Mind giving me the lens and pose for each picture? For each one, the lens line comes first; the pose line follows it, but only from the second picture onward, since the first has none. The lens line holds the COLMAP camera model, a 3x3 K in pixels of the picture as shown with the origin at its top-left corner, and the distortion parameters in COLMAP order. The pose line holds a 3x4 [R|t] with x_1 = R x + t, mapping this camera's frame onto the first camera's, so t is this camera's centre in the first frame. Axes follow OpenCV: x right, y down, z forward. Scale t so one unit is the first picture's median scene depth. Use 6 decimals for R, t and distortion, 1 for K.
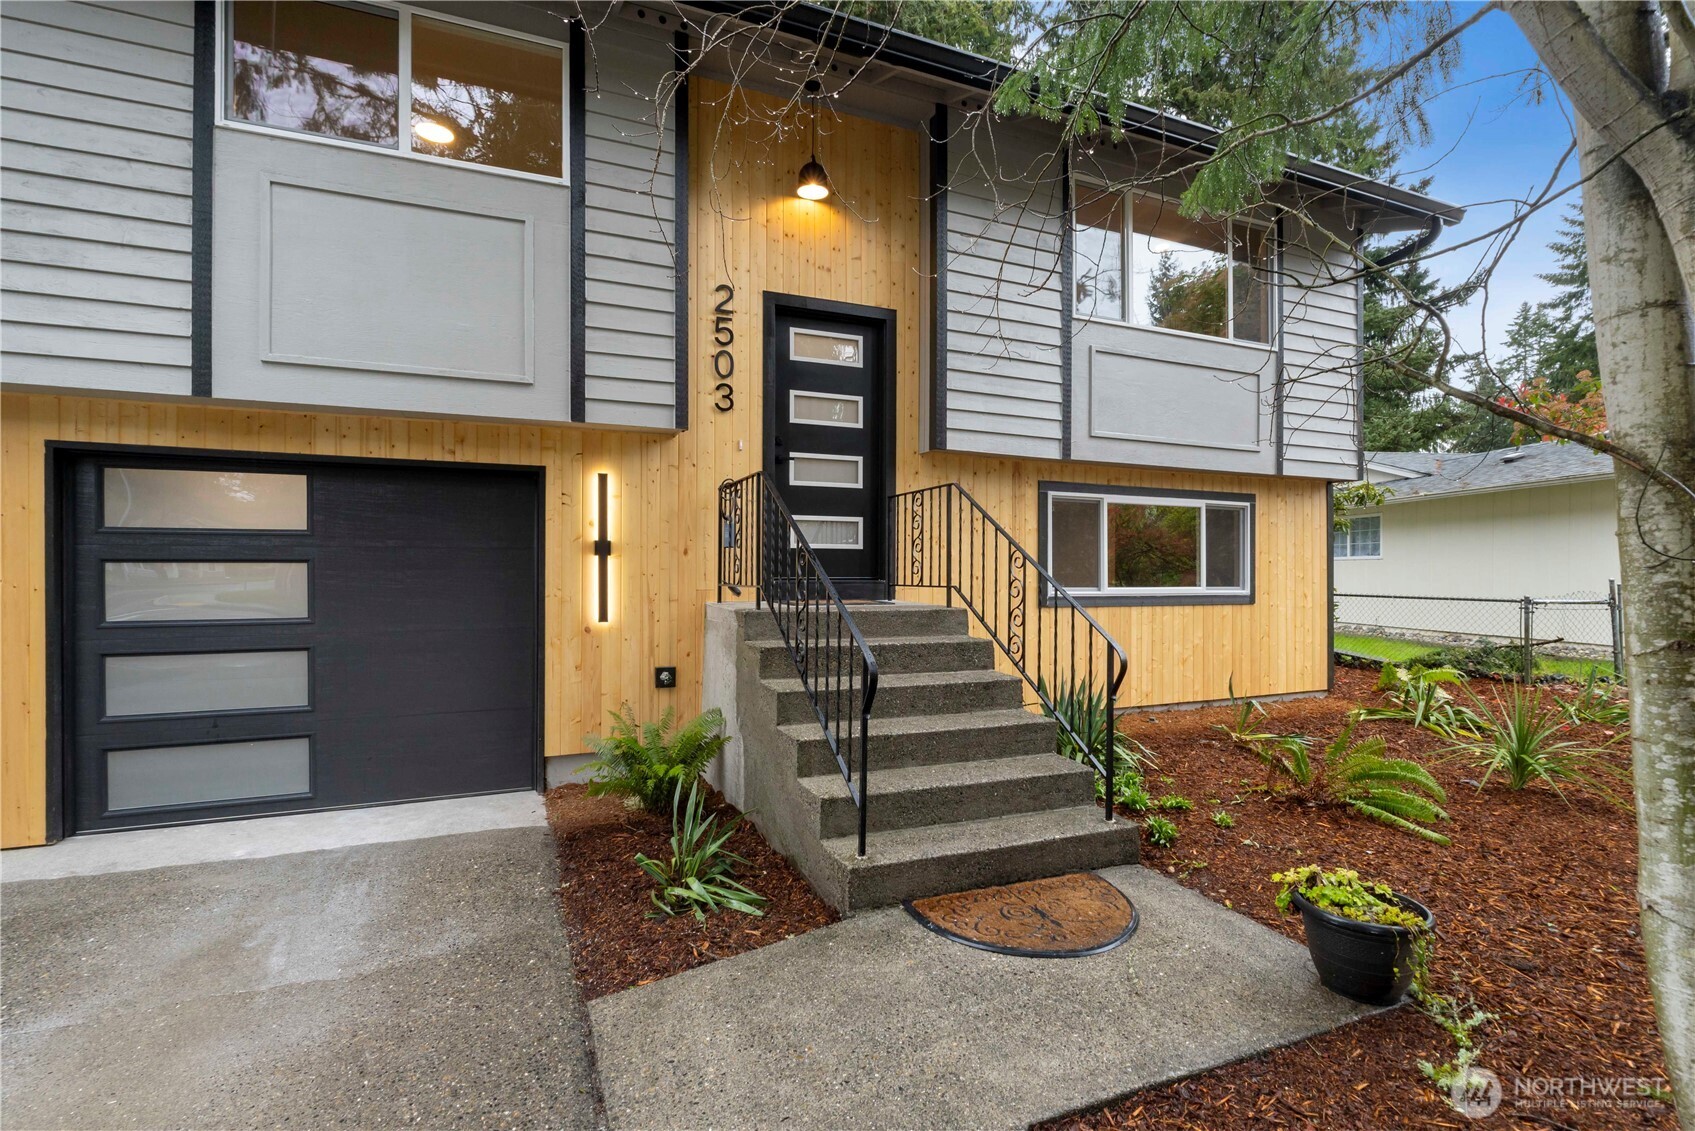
lens RADIAL K [[802.3, 0, 847.5], [0, 802.3, 565.5], [0, 0, 1]] dist [-0.014751, -0.000076]
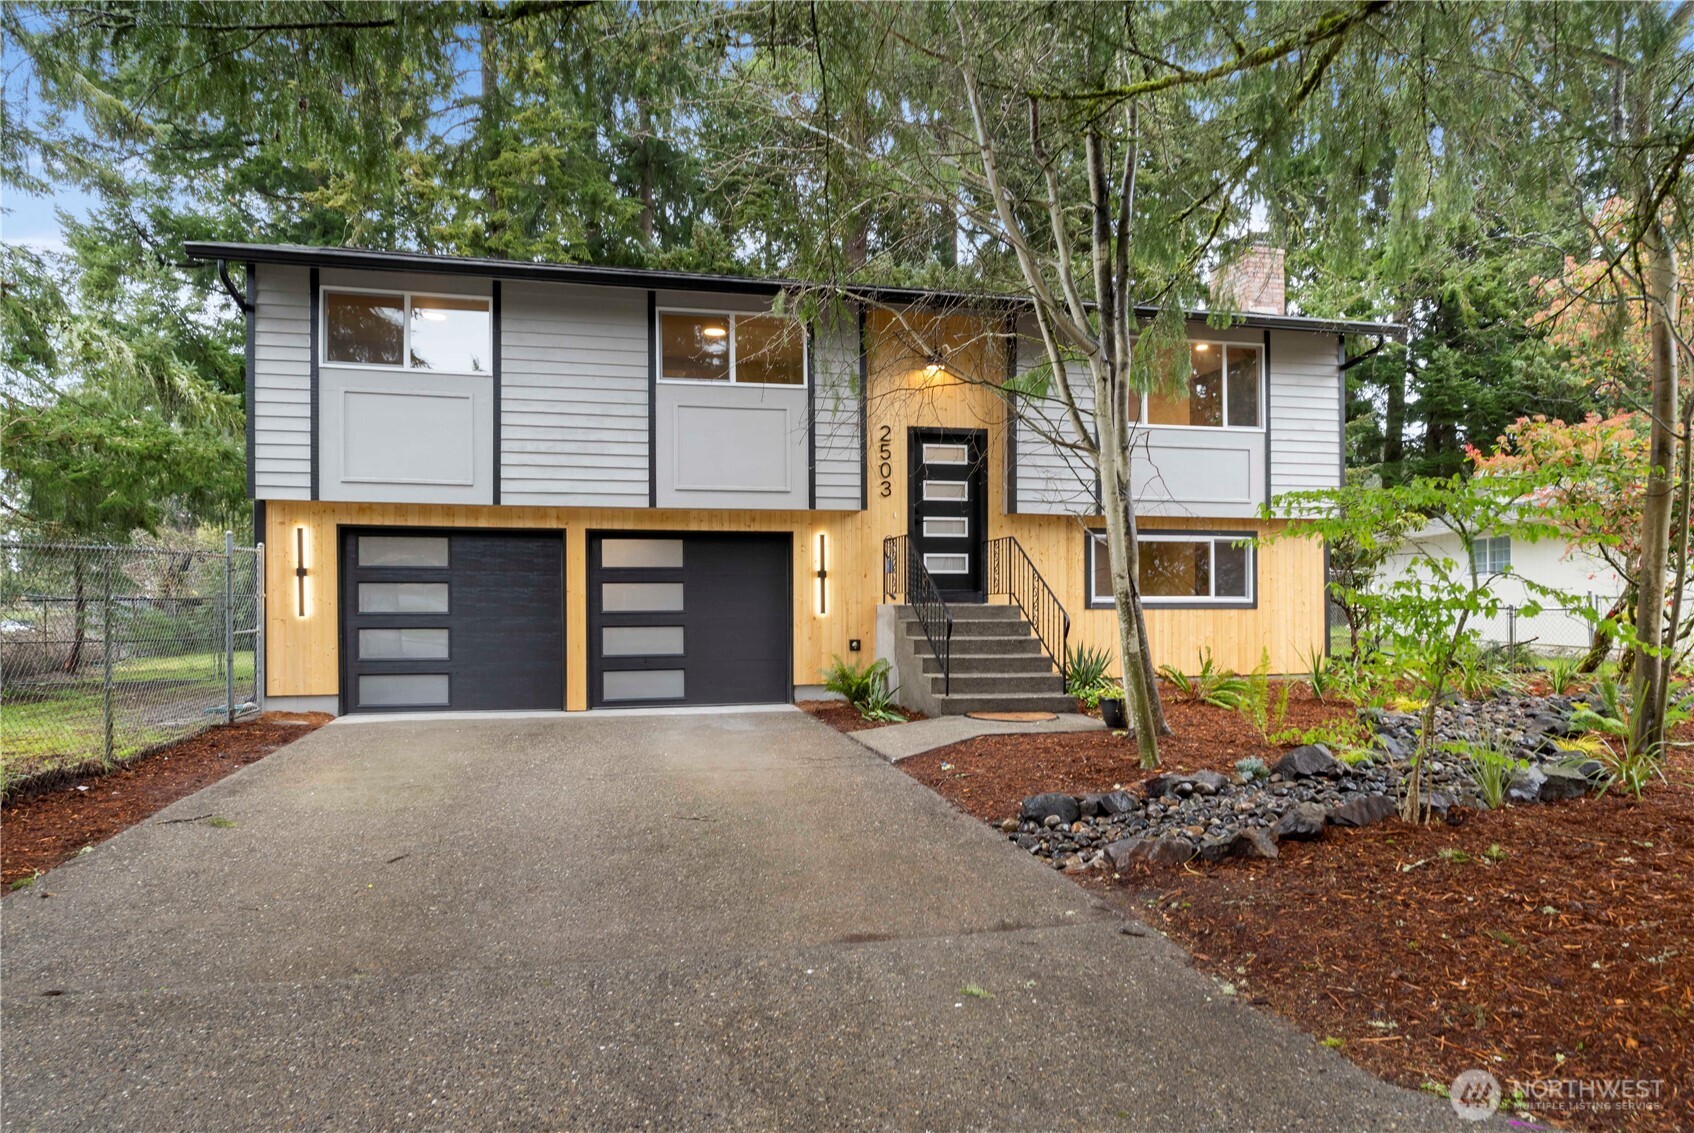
lens RADIAL K [[1055.8, 0, 822.2], [0, 1055.8, 590.8], [0, 0, 1]] dist [-0.005177, 0.000651]
pose [[0.981210, -0.009130, -0.192729, 0.157039], [0.007823, 0.999941, -0.007540, 0.033114], [0.192787, 0.005890, 0.981223, -1.322611]]
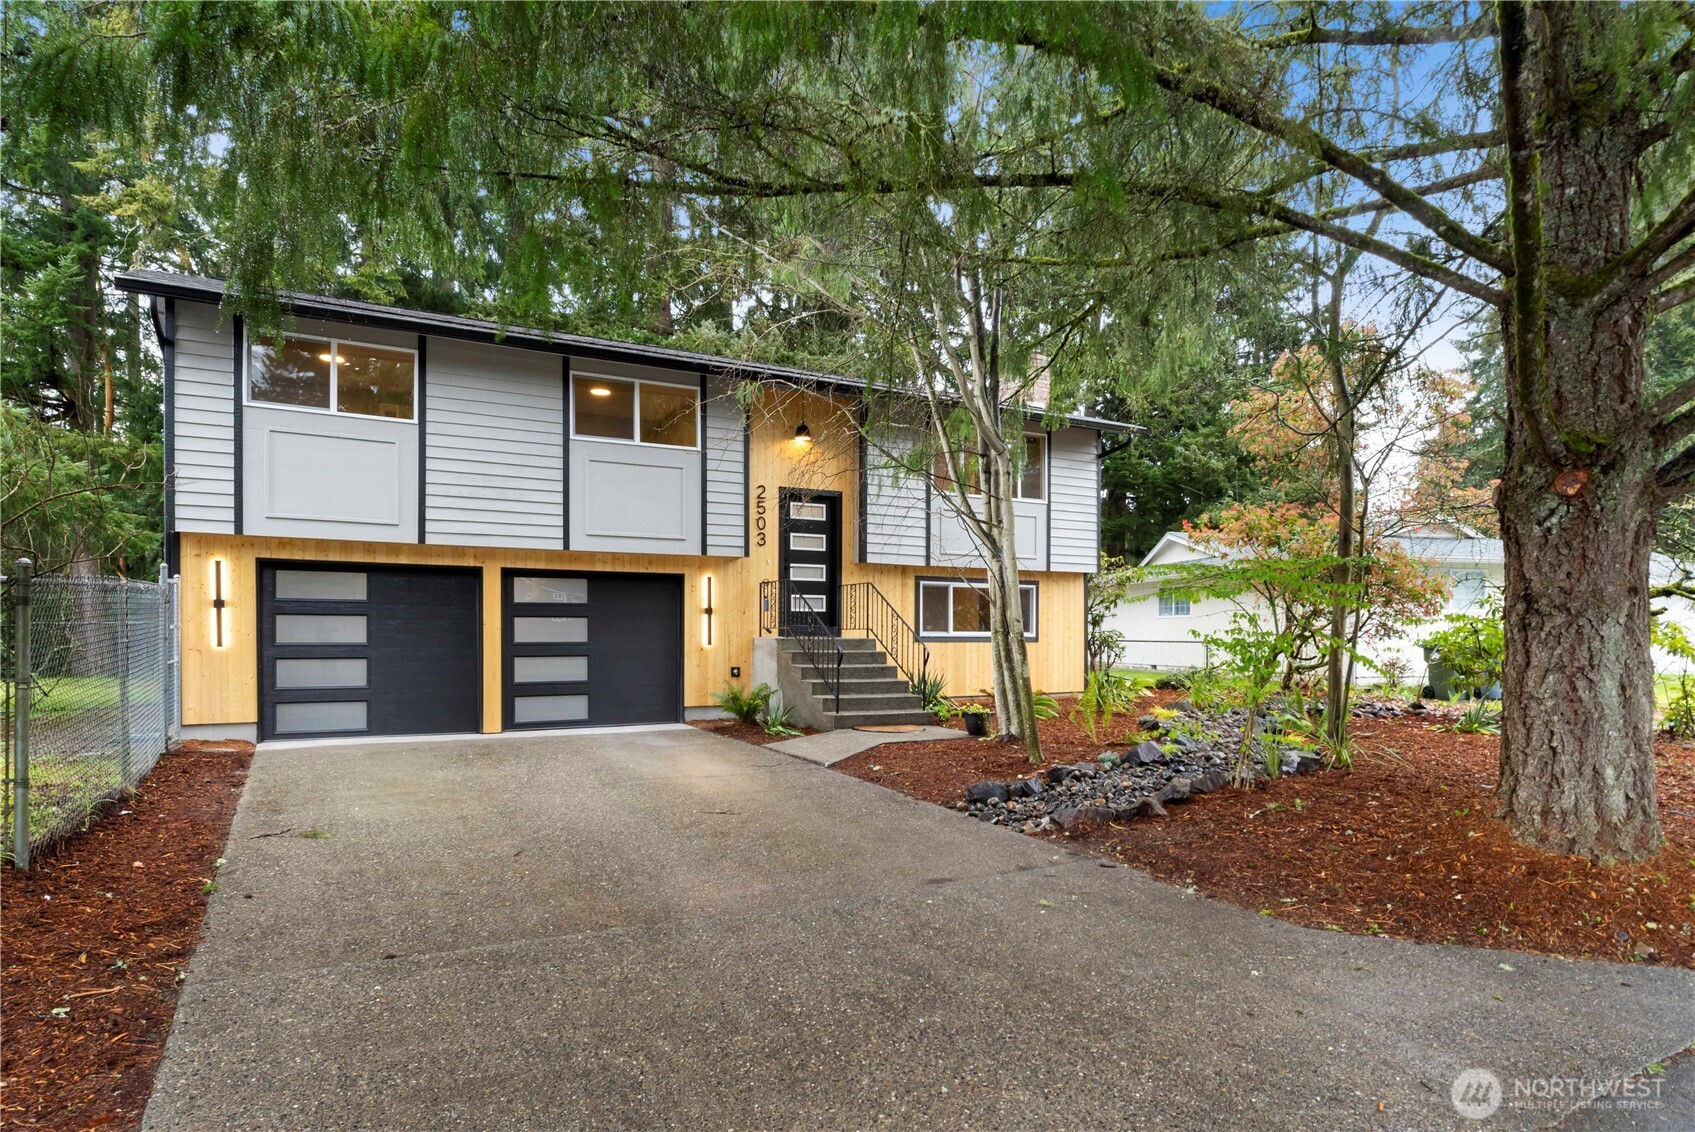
lens RADIAL K [[980.7, 0, 848.9], [0, 980.7, 627.0], [0, 0, 1]] dist [-0.003267, -0.001323]
pose [[0.995466, 0.000340, 0.095113, -0.169665], [-0.000429, 0.999999, 0.000920, 0.017271], [-0.095112, -0.000957, 0.995466, -1.569644]]
